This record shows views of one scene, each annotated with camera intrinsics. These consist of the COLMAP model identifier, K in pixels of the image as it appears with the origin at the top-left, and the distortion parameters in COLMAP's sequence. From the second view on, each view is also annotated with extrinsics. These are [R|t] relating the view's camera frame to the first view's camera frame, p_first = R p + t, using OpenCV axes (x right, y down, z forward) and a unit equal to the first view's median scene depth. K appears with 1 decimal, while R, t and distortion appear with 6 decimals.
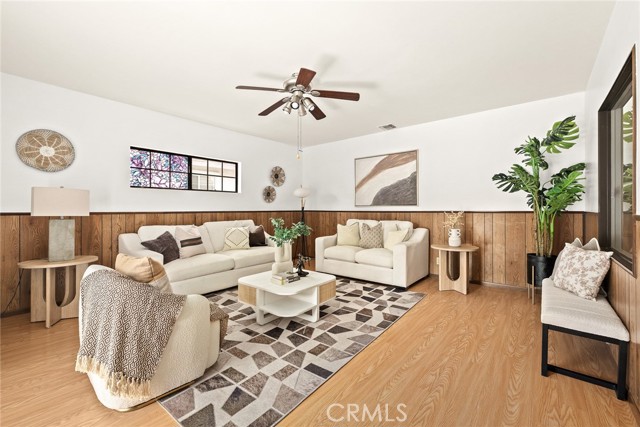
lens RADIAL K [[272.1, 0, 321.7], [0, 272.1, 209.9], [0, 0, 1]] dist [-0.000626, -0.000587]
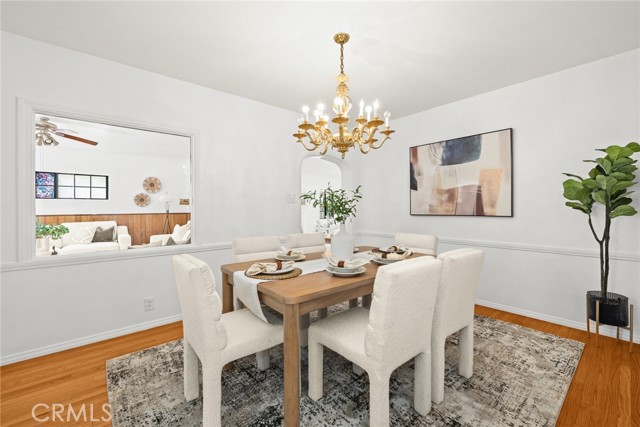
lens RADIAL K [[272.1, 0, 330.5], [0, 272.1, 208.8], [0, 0, 1]] dist [-0.000626, -0.000587]
pose [[0.987451, -0.007058, -0.157766, 1.144262], [0.006619, 0.999973, -0.003308, -0.010840], [0.157785, 0.002222, 0.987471, -0.101173]]
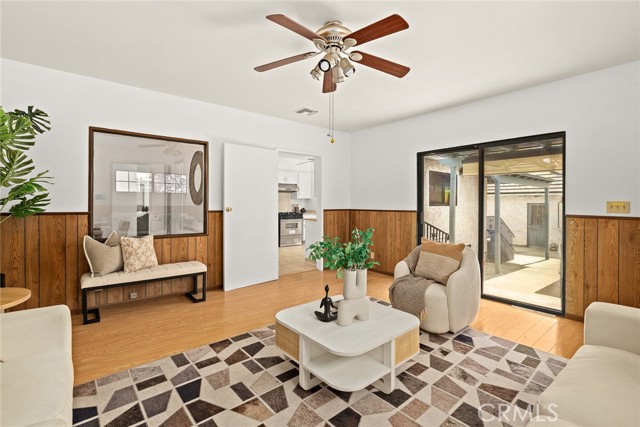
lens RADIAL K [[289.9, 0, 316.9], [0, 289.9, 207.4], [0, 0, 1]] dist [-0.000515, 0.000015]
pose [[-0.976605, -0.008231, 0.214885, -0.150001], [-0.004711, 0.999846, 0.016887, -0.024731], [-0.214991, 0.015480, -0.976493, 1.252429]]
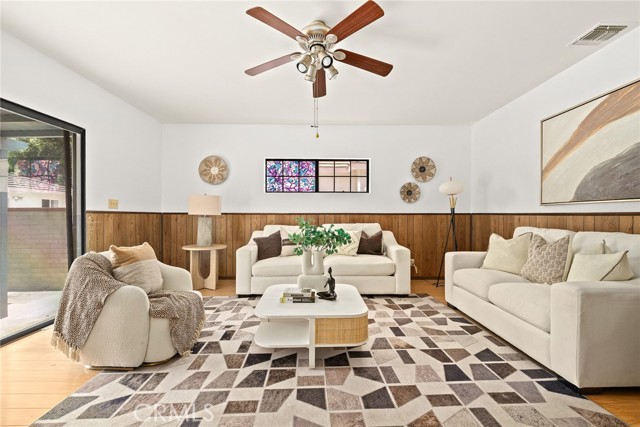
lens RADIAL K [[272.1, 0, 320.9], [0, 272.1, 214.5], [0, 0, 1]] dist [-0.000626, -0.000587]
pose [[0.642264, 0.001013, -0.766483, 0.350067], [-0.004880, 0.999984, -0.002768, 0.014636], [0.766468, 0.005518, 0.642259, 0.384127]]
